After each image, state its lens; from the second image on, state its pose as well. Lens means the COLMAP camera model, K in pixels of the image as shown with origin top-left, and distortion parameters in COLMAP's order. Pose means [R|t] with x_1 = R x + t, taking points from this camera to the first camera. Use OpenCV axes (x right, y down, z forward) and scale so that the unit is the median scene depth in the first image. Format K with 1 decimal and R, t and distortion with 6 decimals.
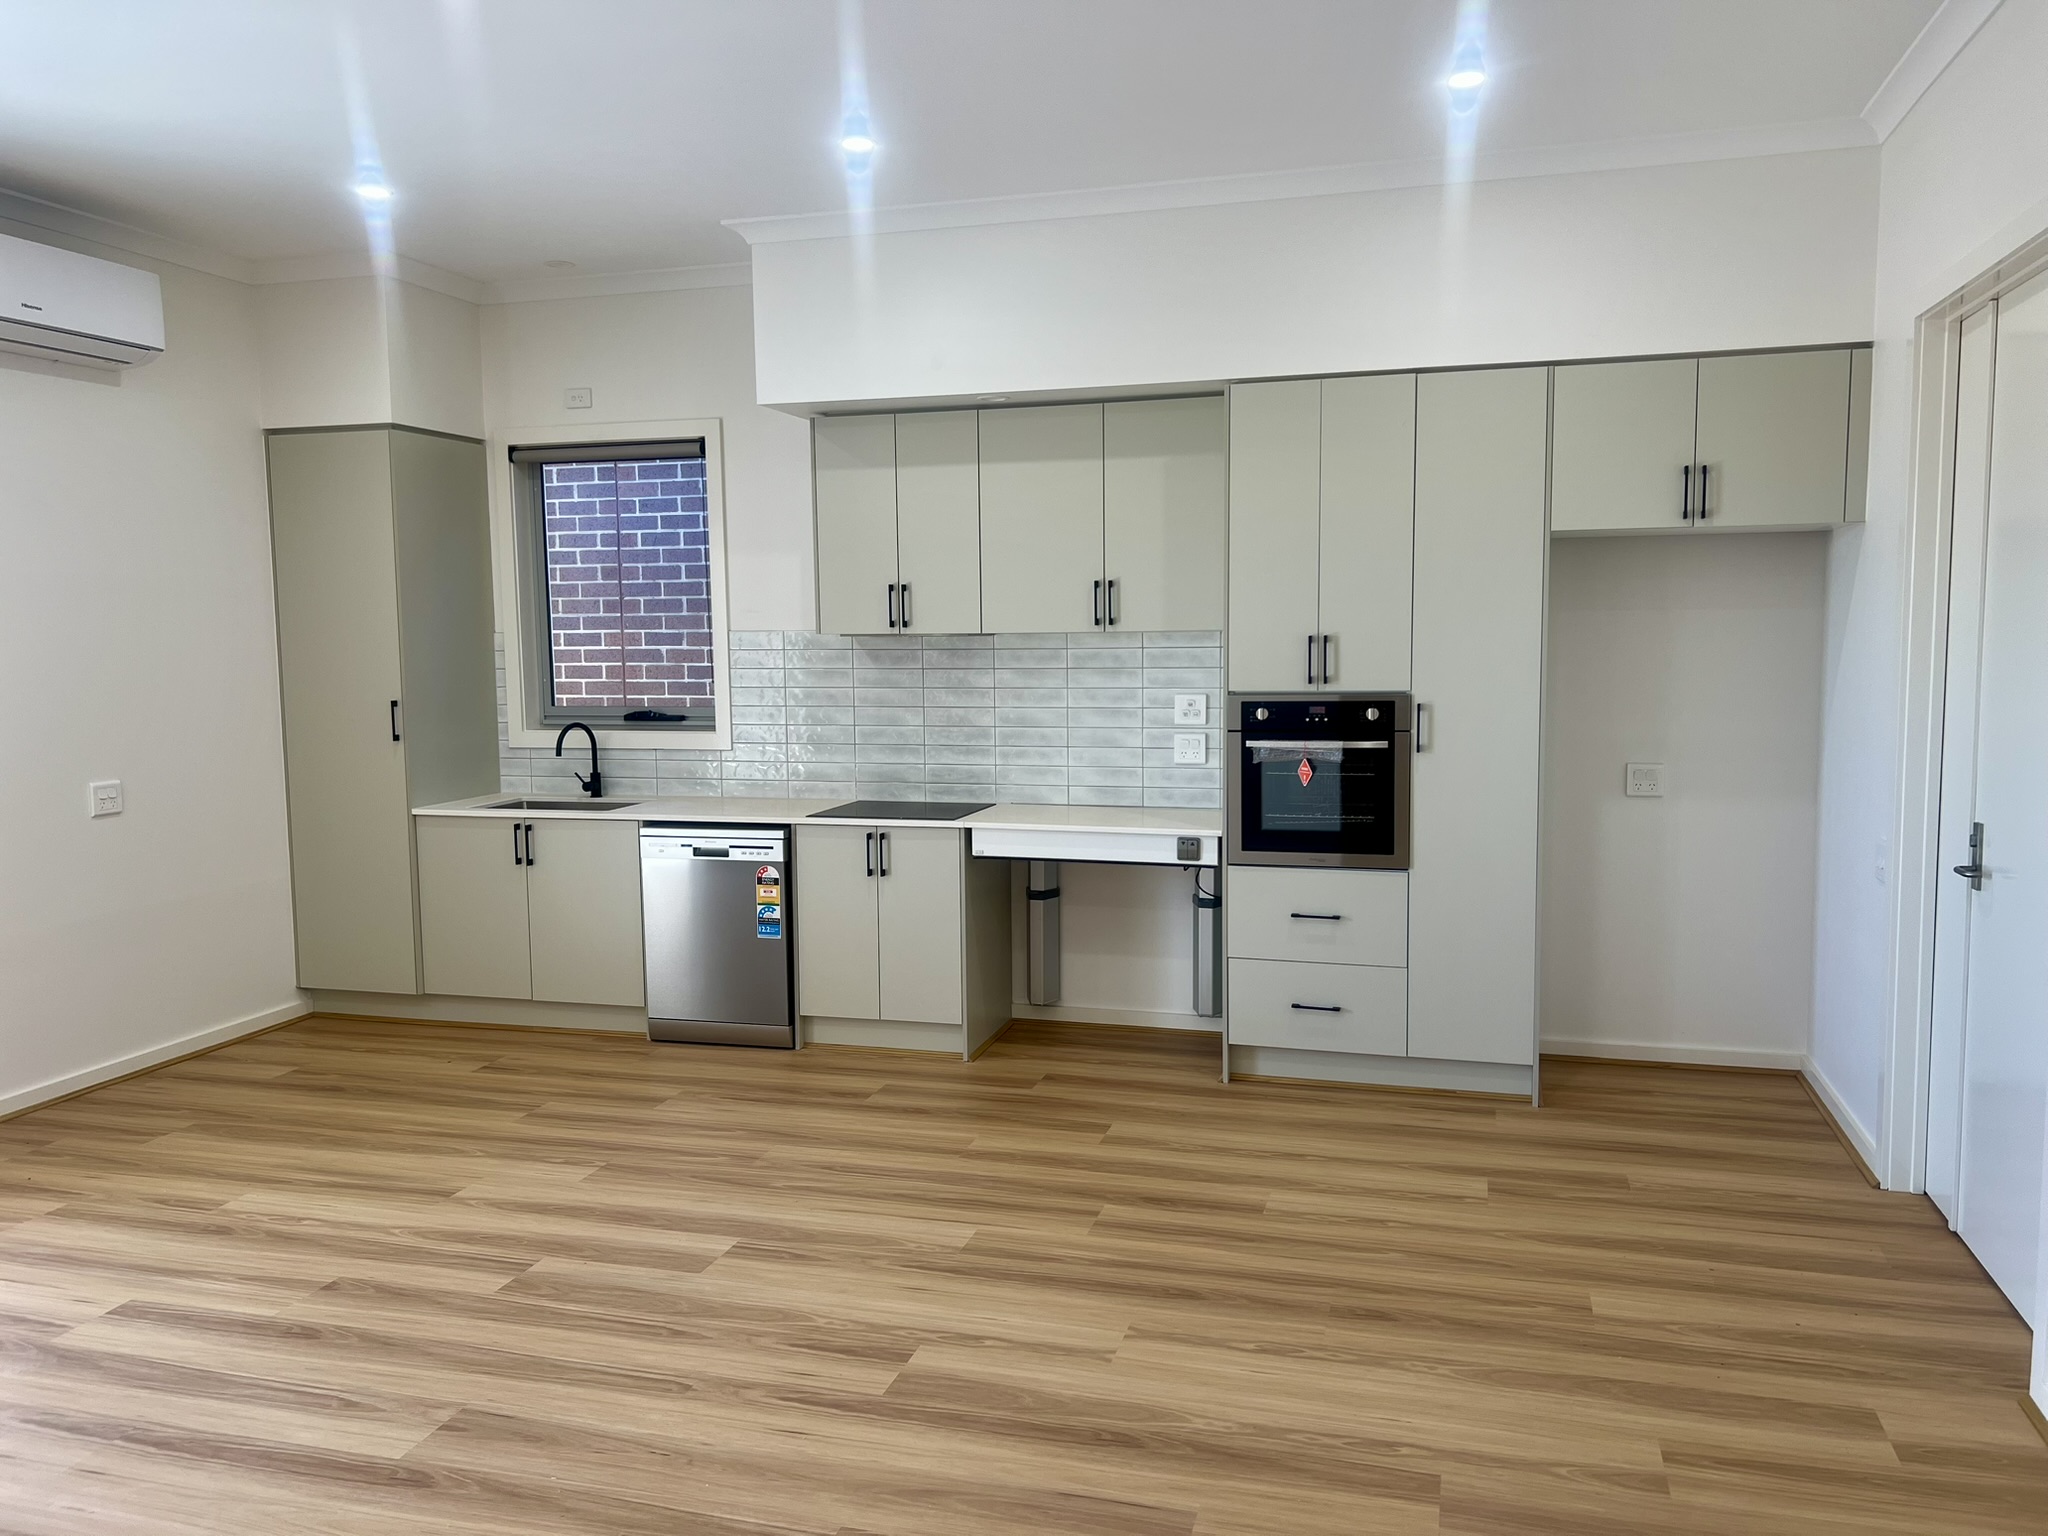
lens RADIAL K [[1545.4, 0, 1024.0], [0, 1545.4, 768.0], [0, 0, 1]] dist [0.064169, -0.076223]
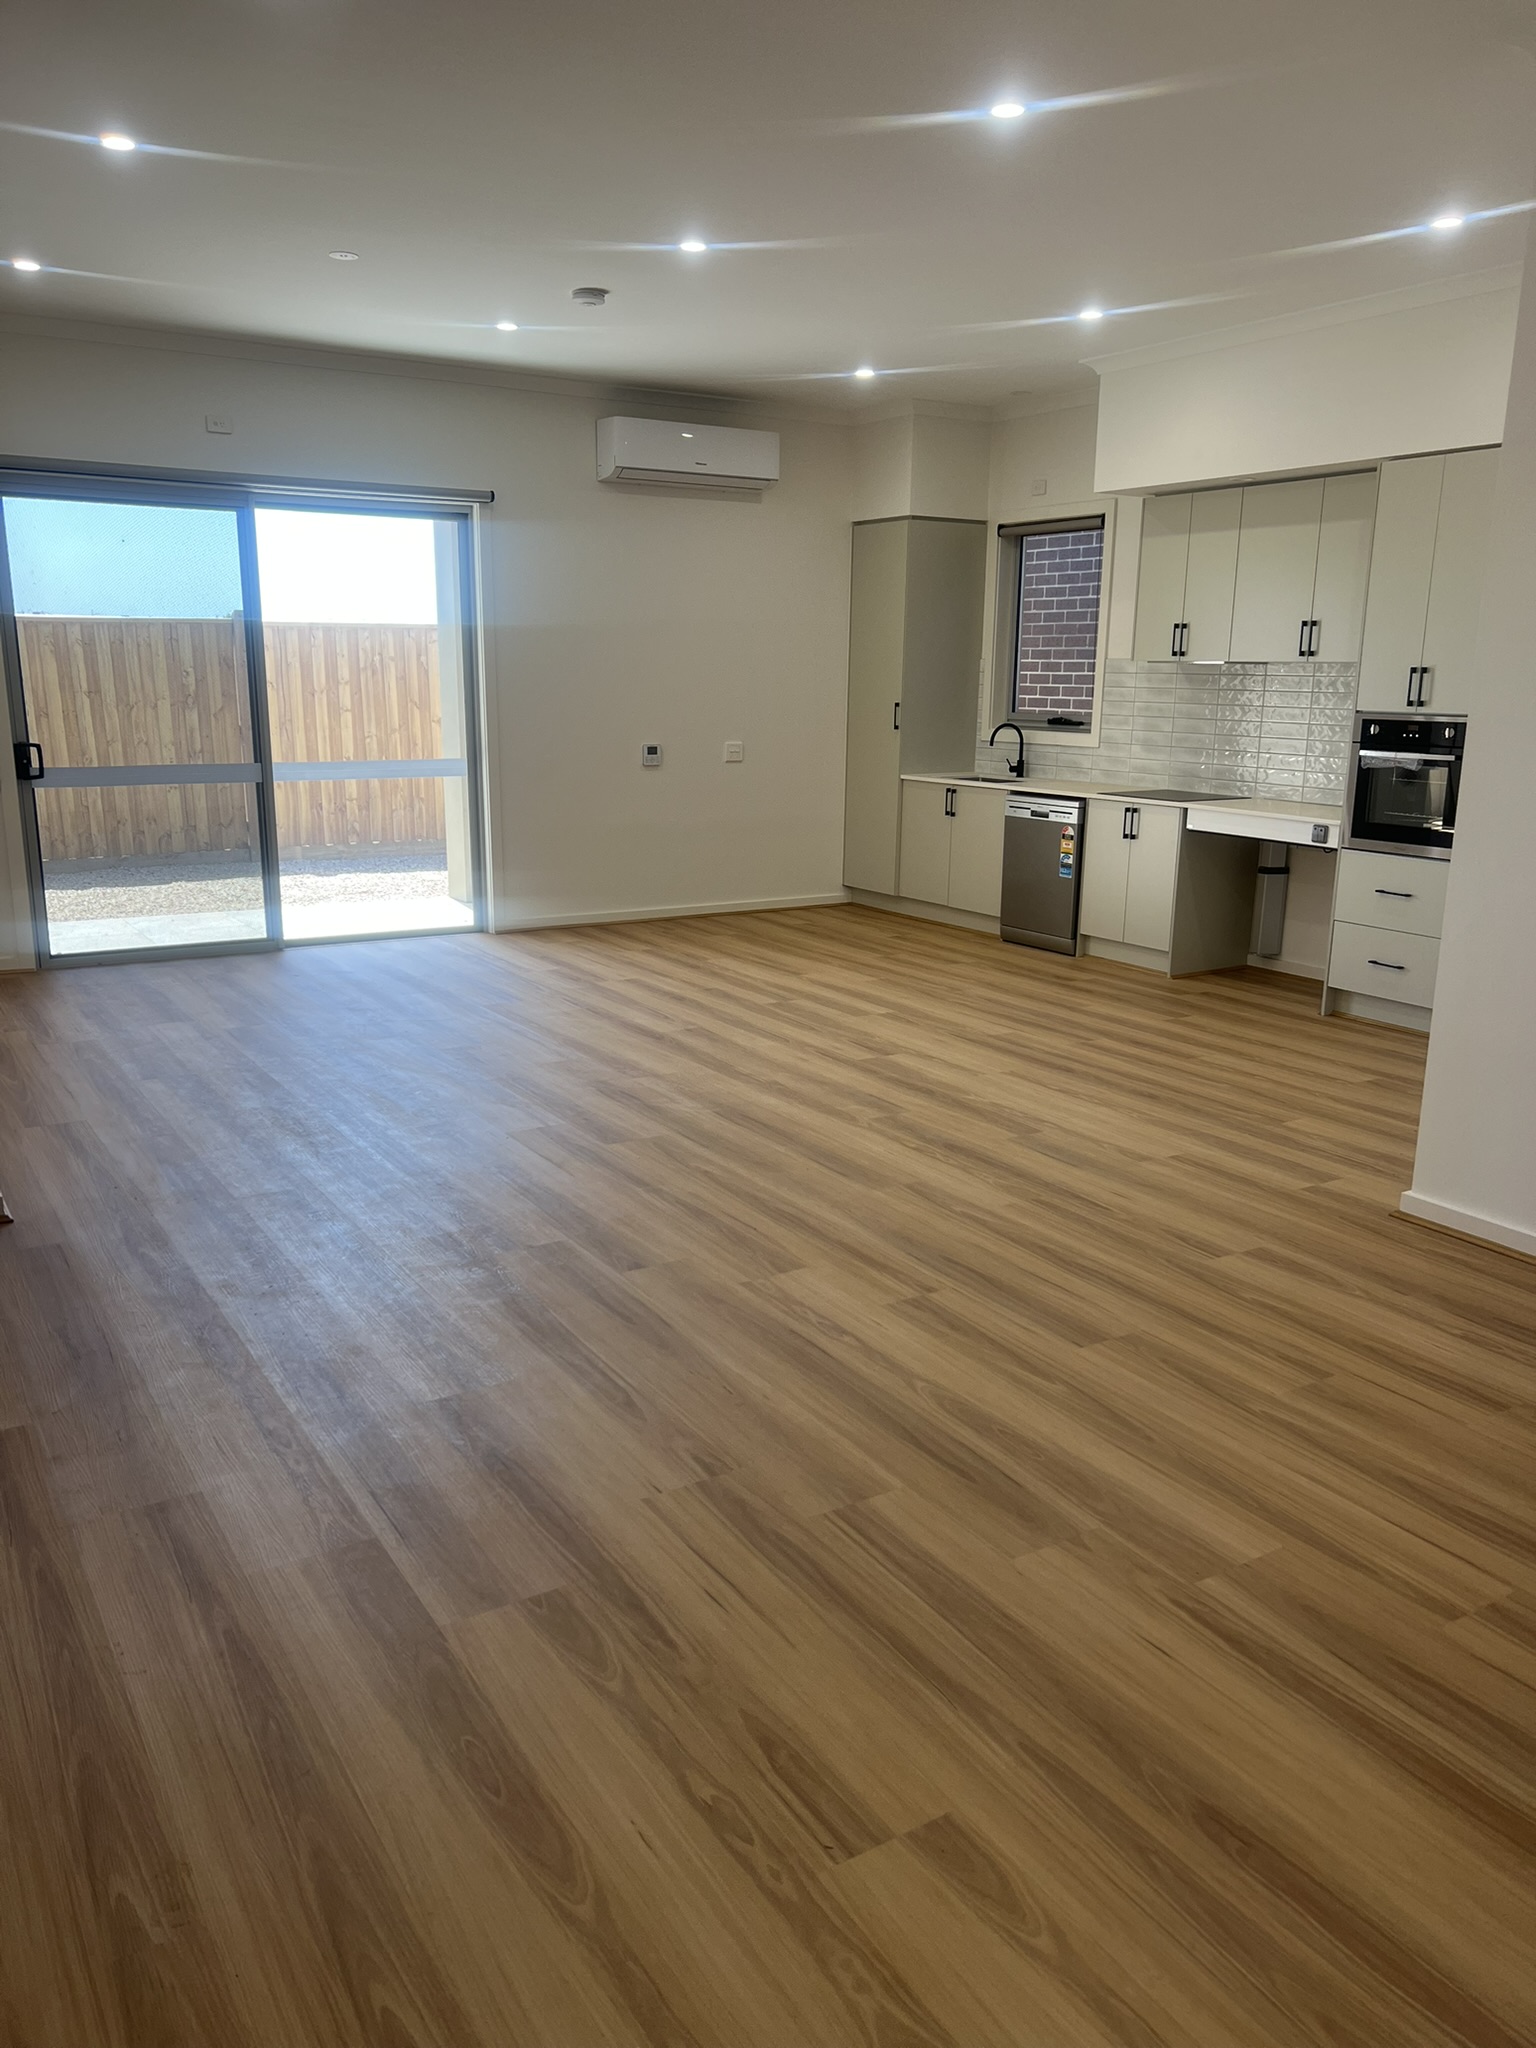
lens RADIAL K [[1635.7, 0, 768.0], [0, 1635.7, 1024.0], [0, 0, 1]] dist [0.106391, -0.108008]
pose [[0.734546, 0.164835, -0.658234, 0.684780], [-0.082022, 0.984502, 0.155008, 0.031040], [0.673583, -0.059871, 0.736682, -0.335917]]
